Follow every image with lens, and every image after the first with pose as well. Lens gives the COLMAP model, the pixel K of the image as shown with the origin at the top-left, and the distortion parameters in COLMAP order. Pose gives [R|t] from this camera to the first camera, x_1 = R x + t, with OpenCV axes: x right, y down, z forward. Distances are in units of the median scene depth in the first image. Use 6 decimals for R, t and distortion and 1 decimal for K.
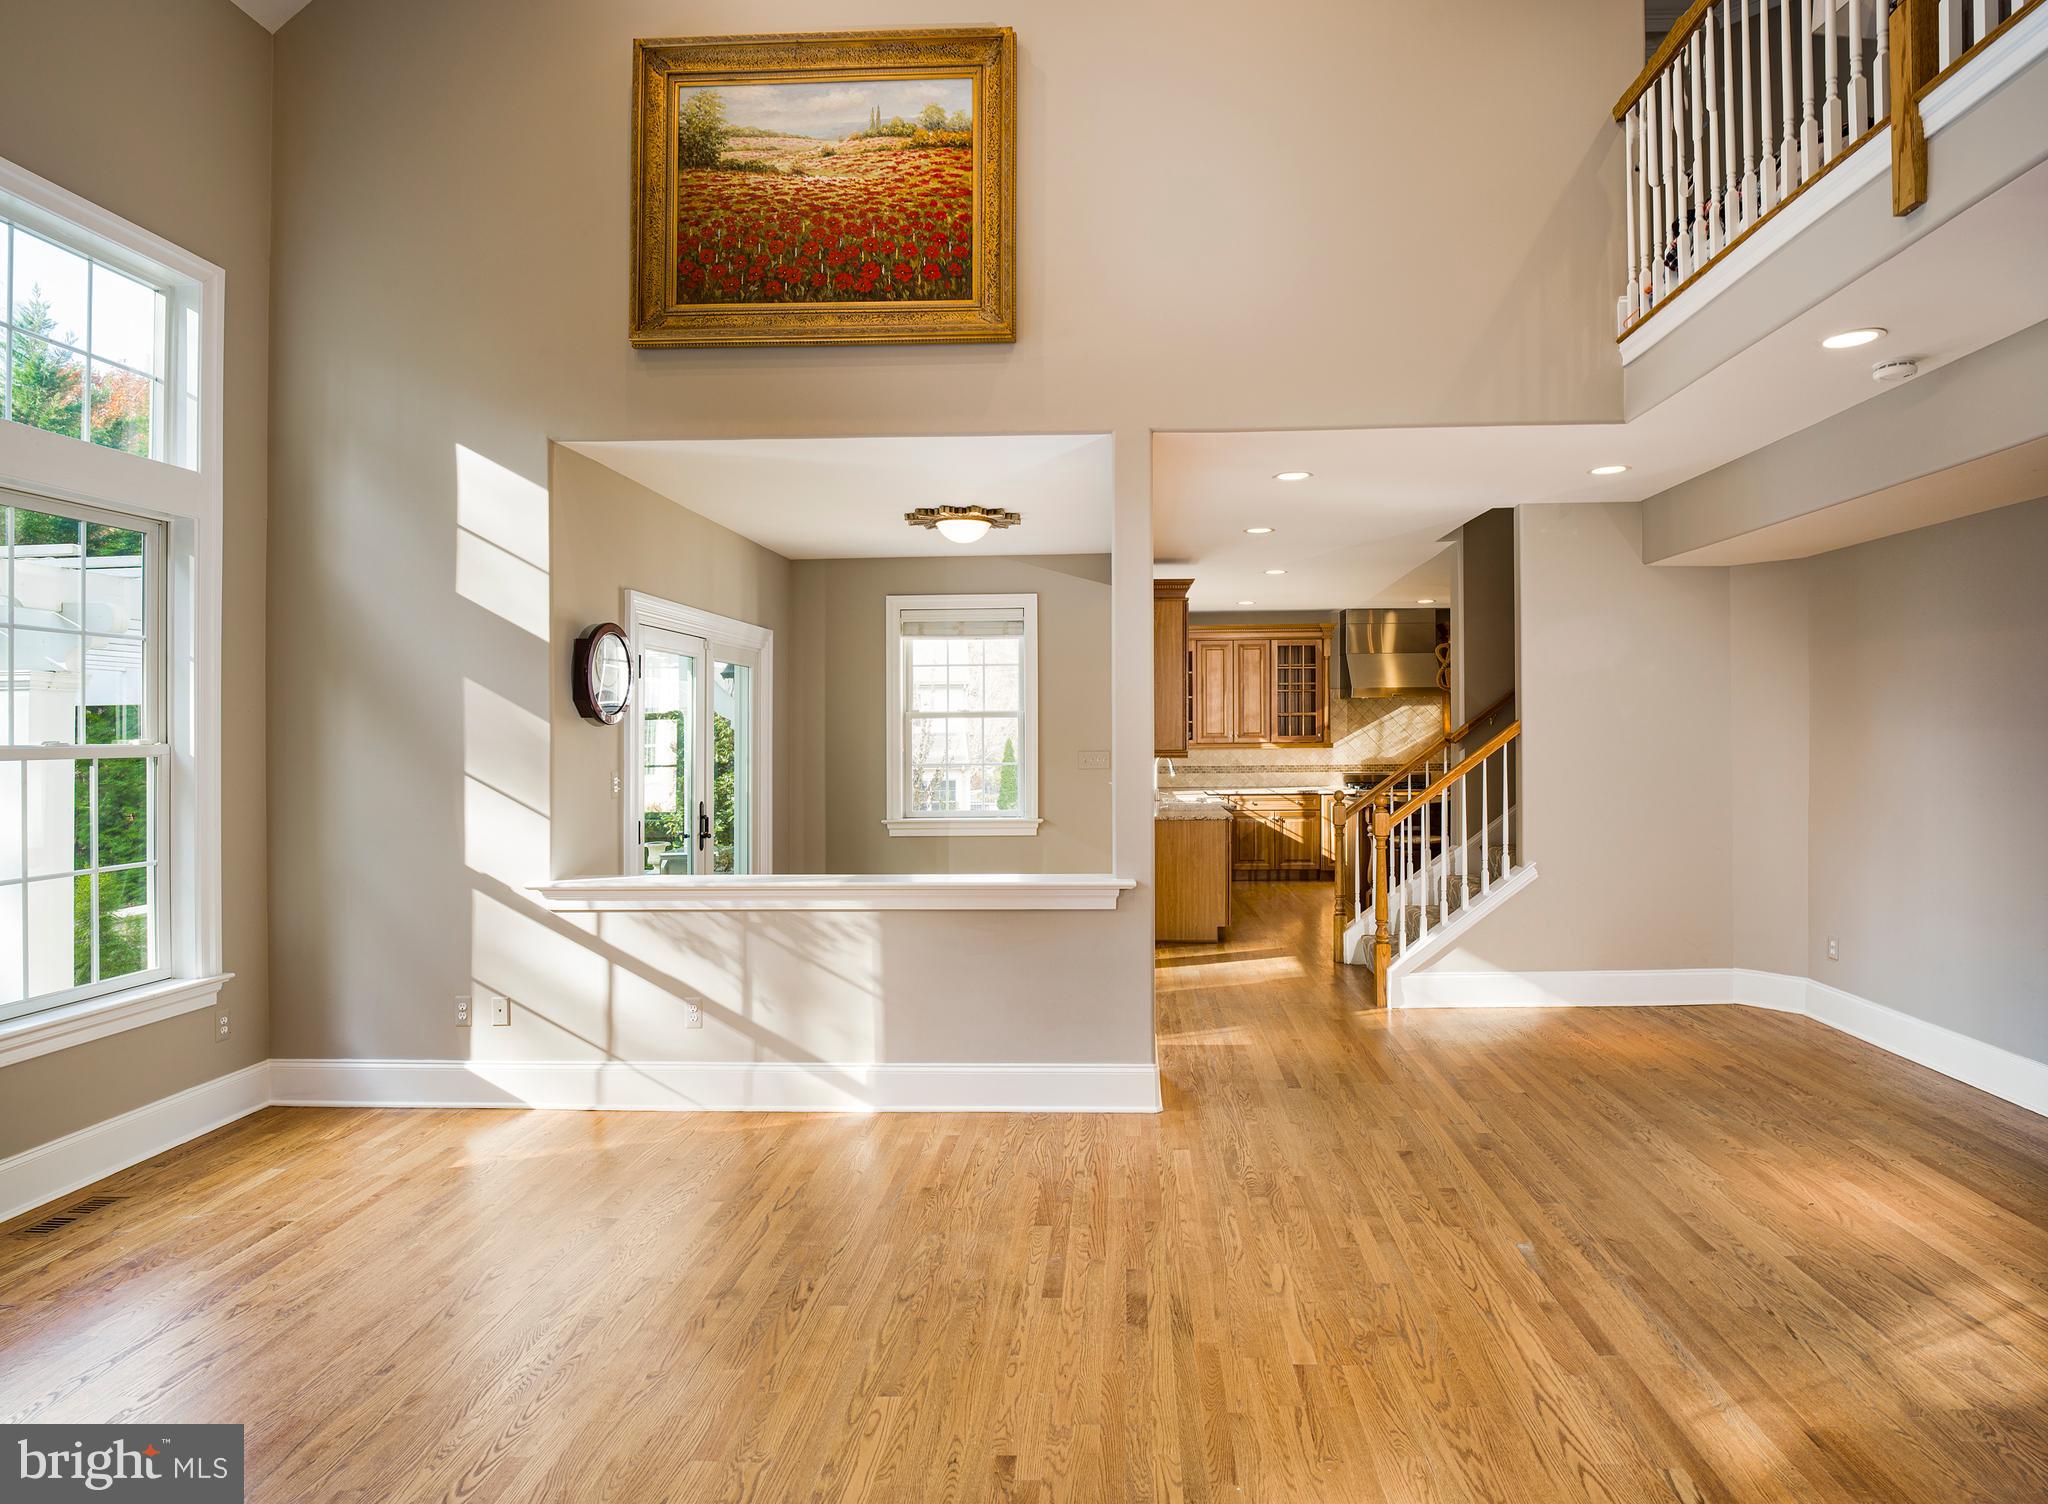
lens RADIAL K [[1079.2, 0, 1126.7], [0, 1079.2, 729.9], [0, 0, 1]] dist [-0.017866, -0.005171]
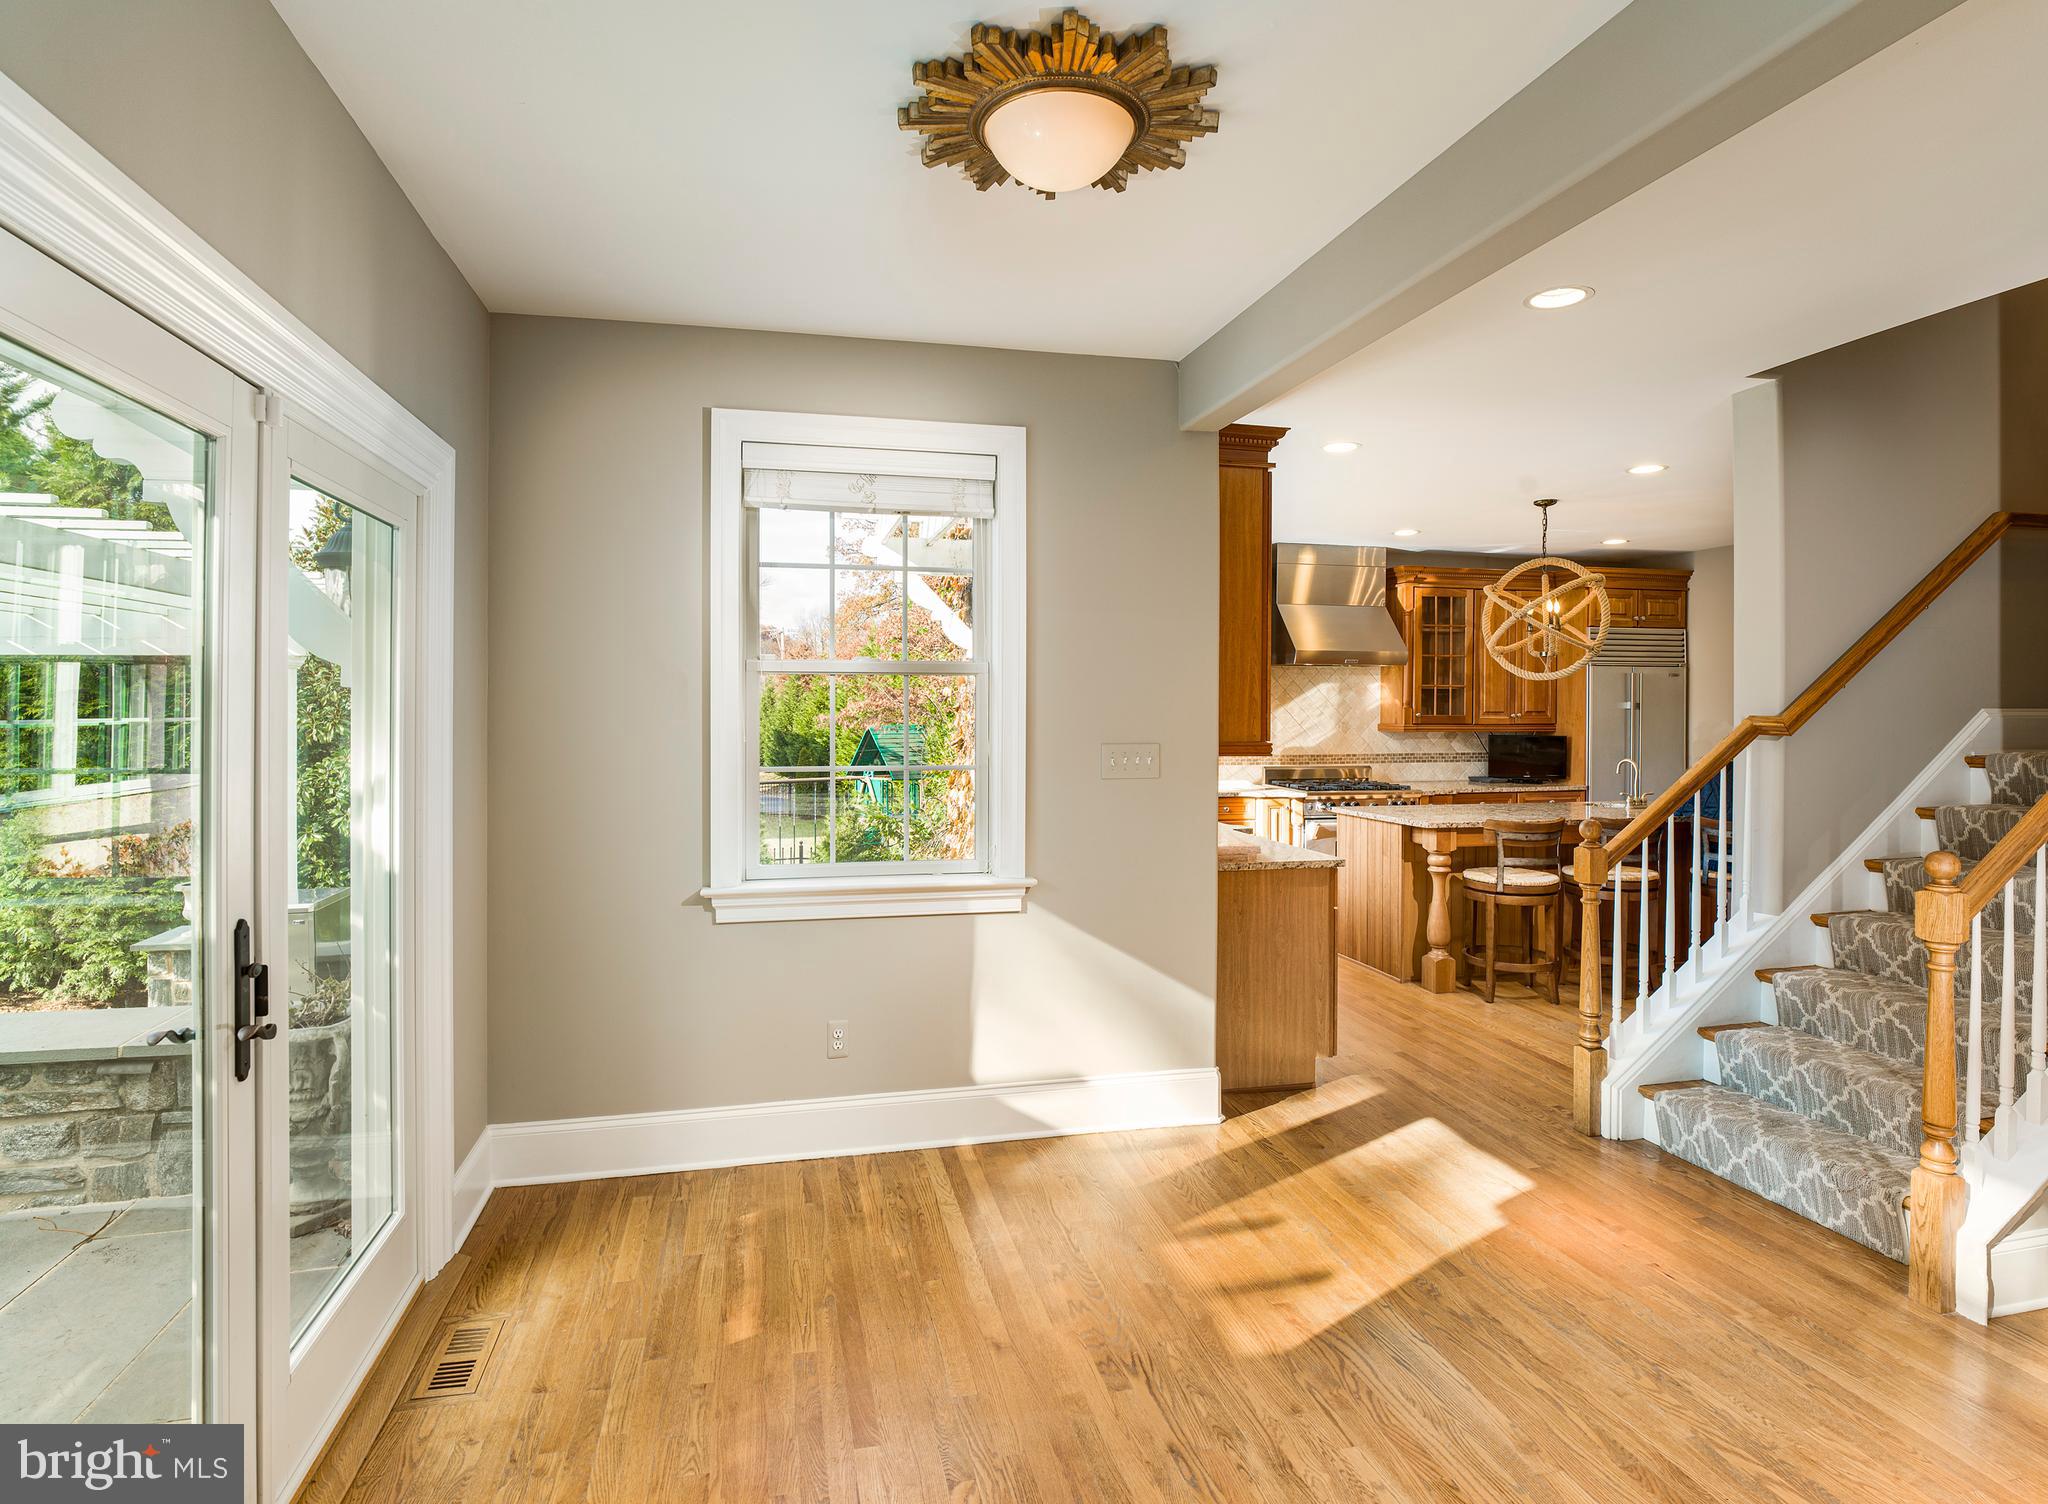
lens RADIAL K [[1079.2, 0, 1019.2], [0, 1079.2, 734.3], [0, 0, 1]] dist [-0.017866, -0.005171]
pose [[0.976464, 0.002444, 0.215667, -0.201949], [-0.008743, 0.999563, 0.028255, 0.000869], [-0.215504, -0.029475, 0.976058, 0.543843]]
